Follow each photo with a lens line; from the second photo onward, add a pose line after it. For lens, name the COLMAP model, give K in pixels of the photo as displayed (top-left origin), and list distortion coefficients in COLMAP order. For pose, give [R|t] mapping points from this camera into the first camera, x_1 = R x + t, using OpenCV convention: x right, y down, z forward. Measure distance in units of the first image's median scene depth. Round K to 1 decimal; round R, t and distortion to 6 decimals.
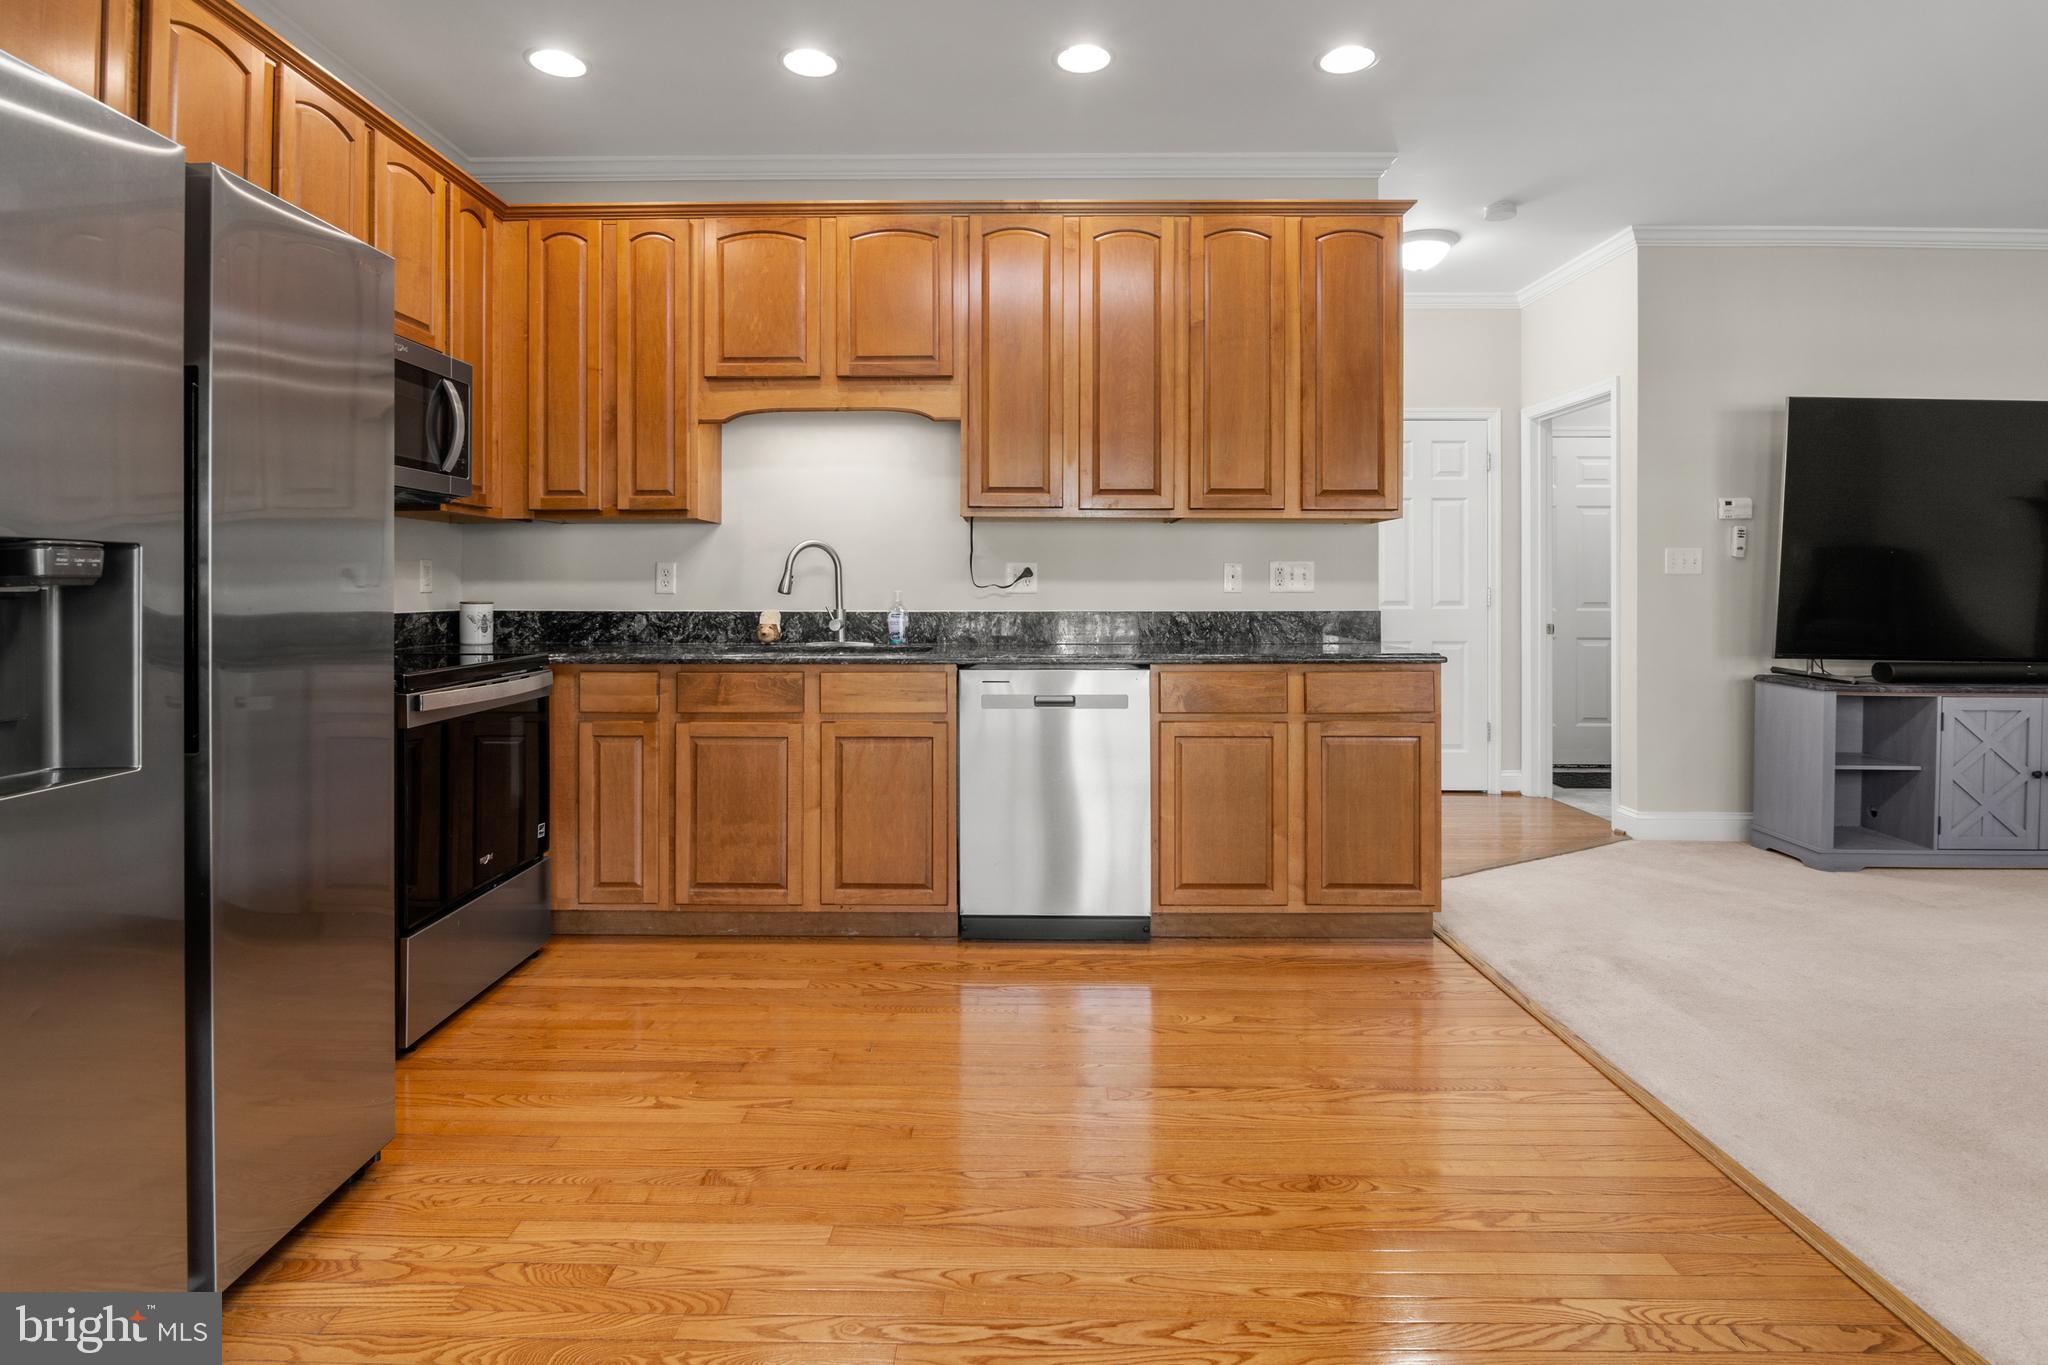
lens RADIAL K [[1024.1, 0, 1010.0], [0, 1024.1, 585.0], [0, 0, 1]] dist [-0.011568, -0.002510]
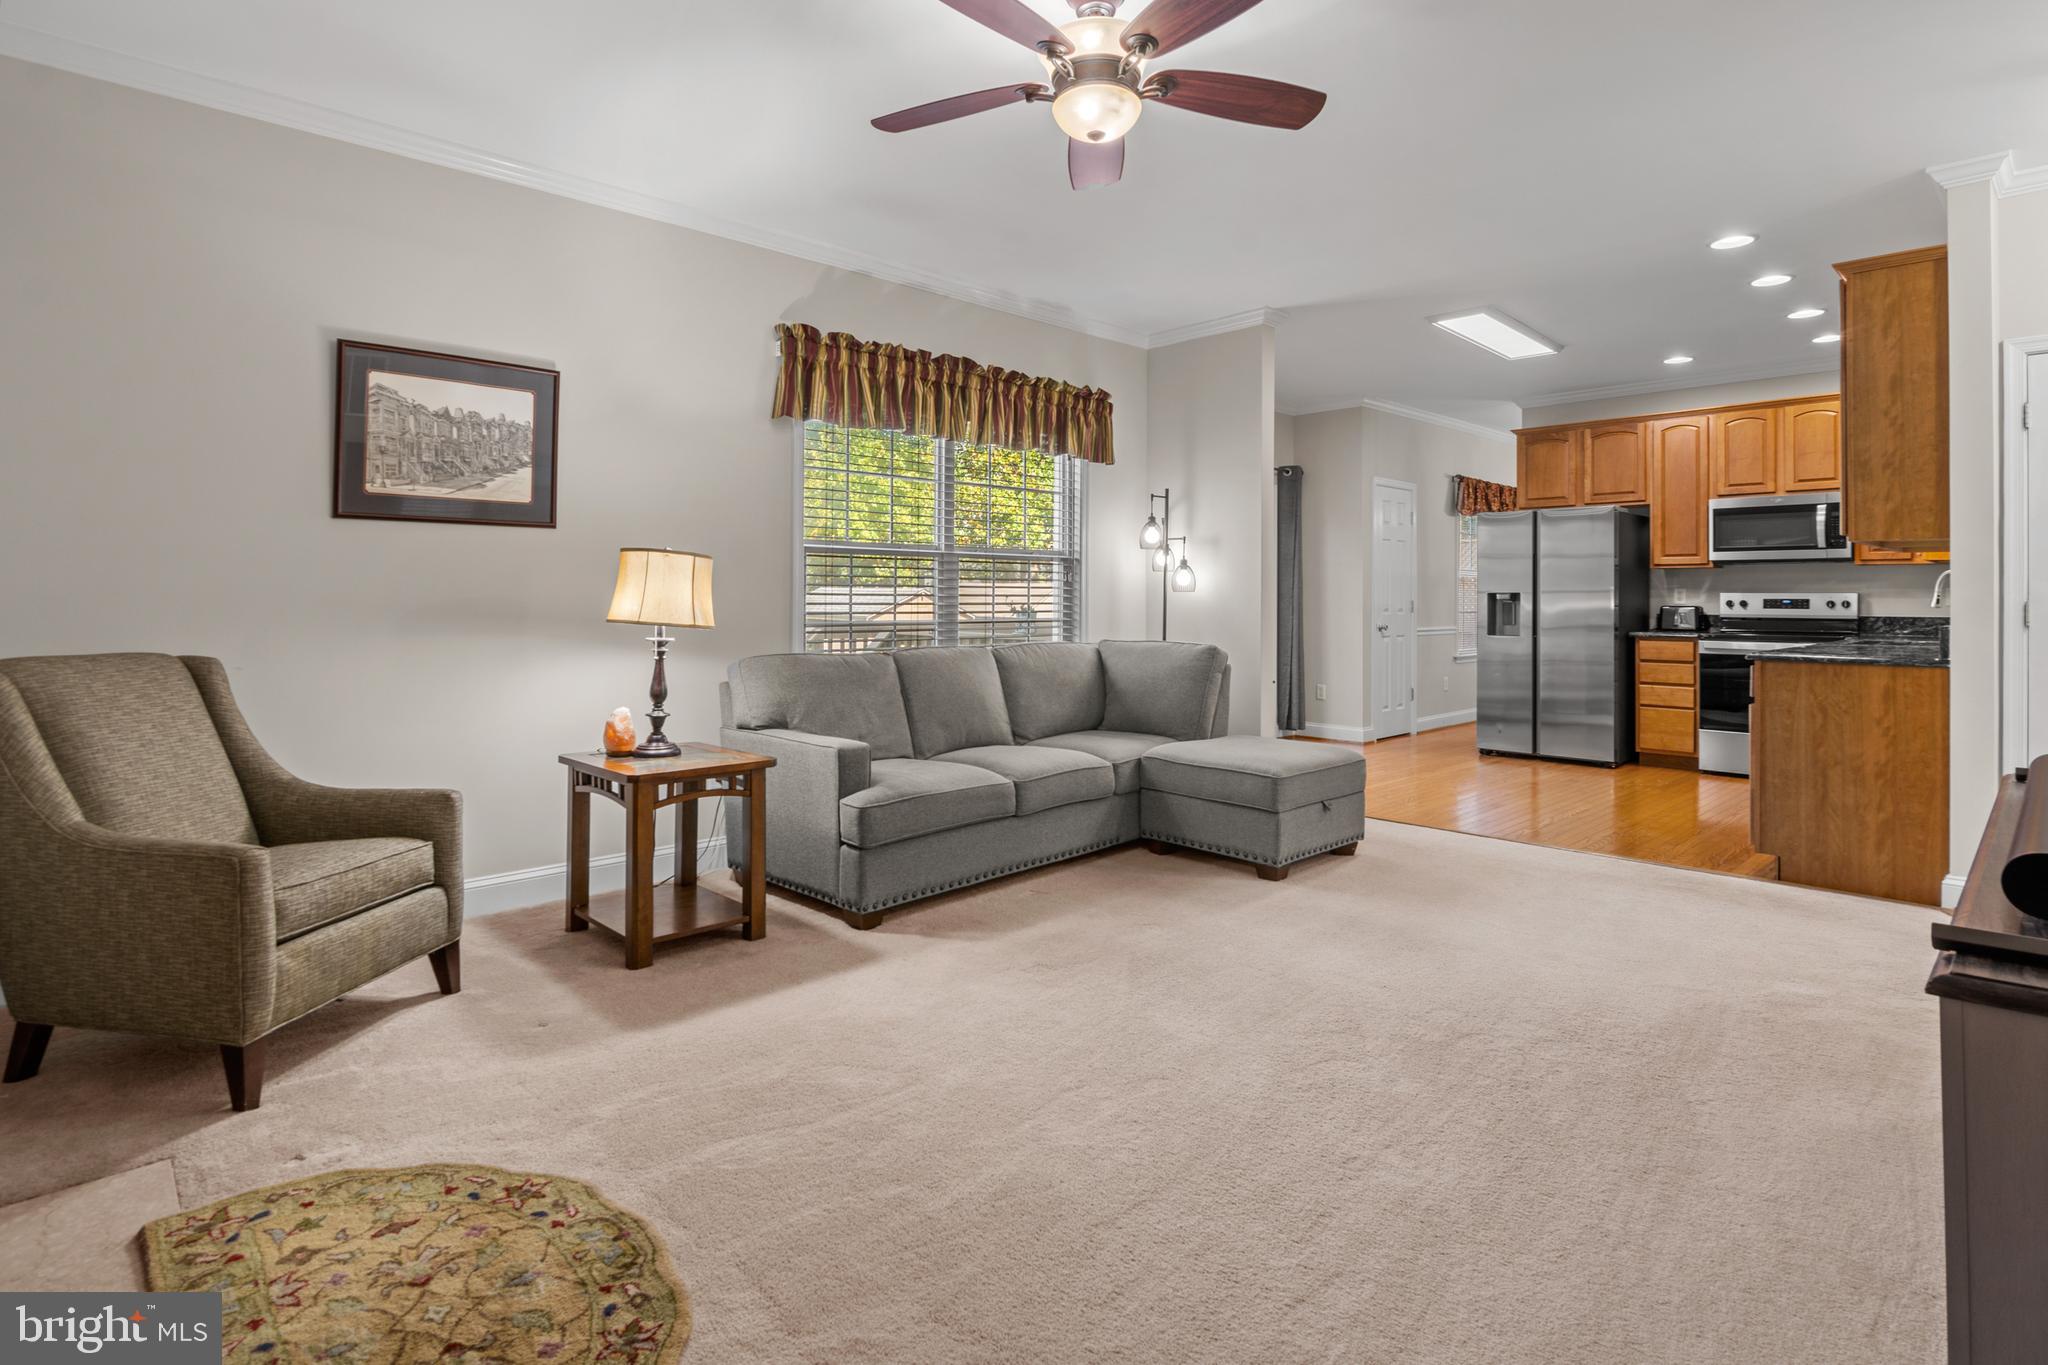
lens RADIAL K [[1024.1, 0, 1014.5], [0, 1024.1, 592.6], [0, 0, 1]] dist [-0.011568, -0.002510]
pose [[-0.722952, -0.008504, -0.690846, 1.961790], [-0.003805, 0.999958, -0.008327, 0.005327], [0.690888, -0.003392, -0.722954, 1.268760]]
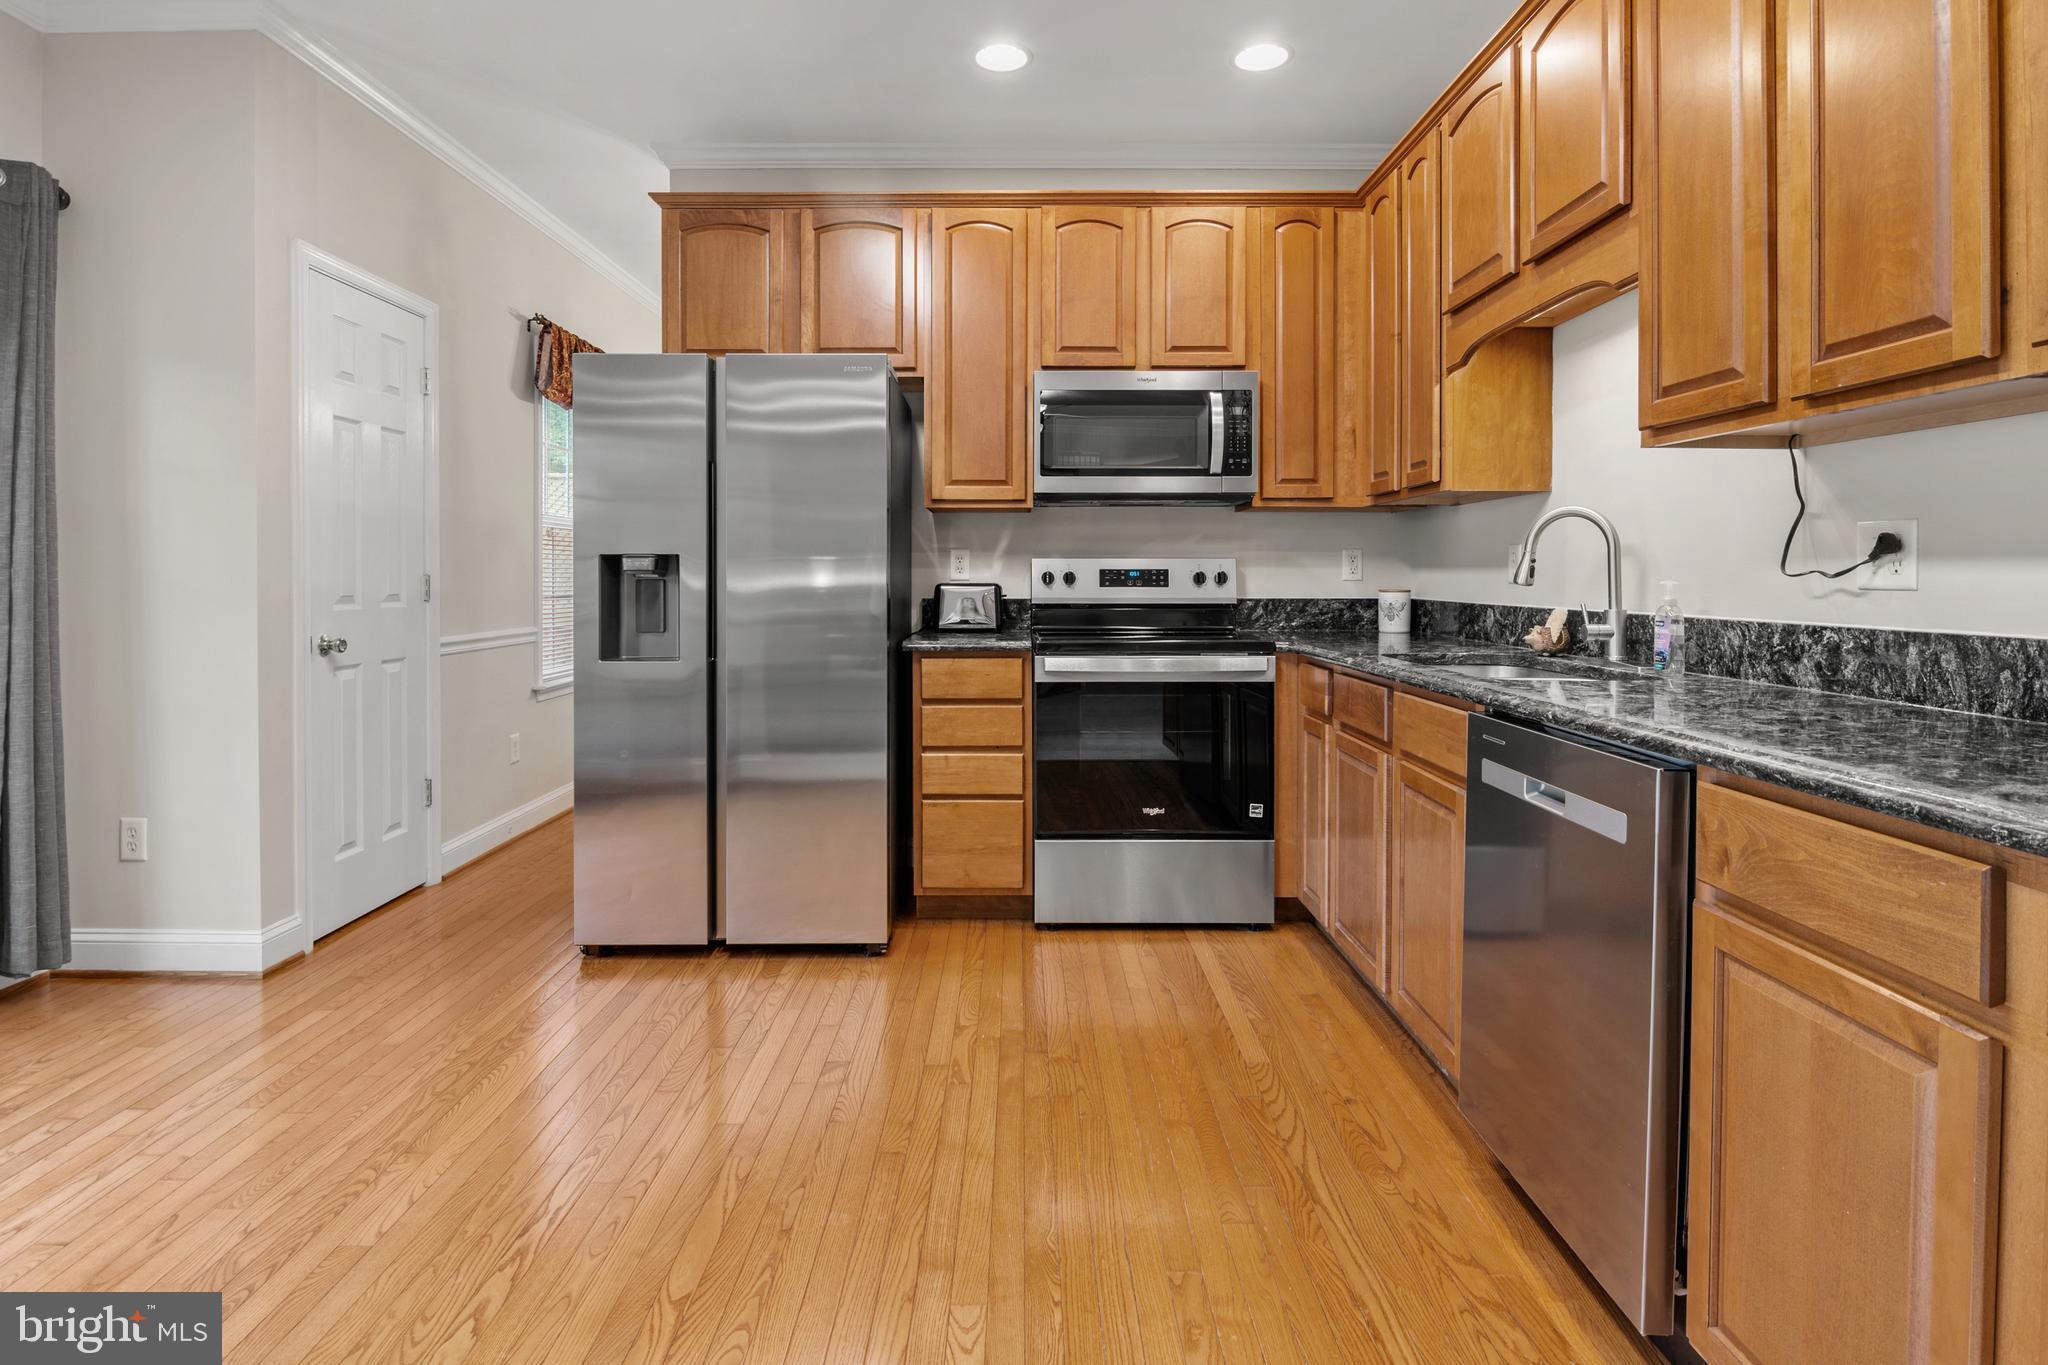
lens RADIAL K [[1024.1, 0, 1024.0], [0, 1024.1, 581.5], [0, 0, 1]] dist [-0.011568, -0.002510]
pose [[0.020350, 0.006643, -0.999771, 0.544133], [0.001667, 0.999976, 0.006678, 0.001171], [0.999792, -0.001803, 0.020338, 0.711132]]
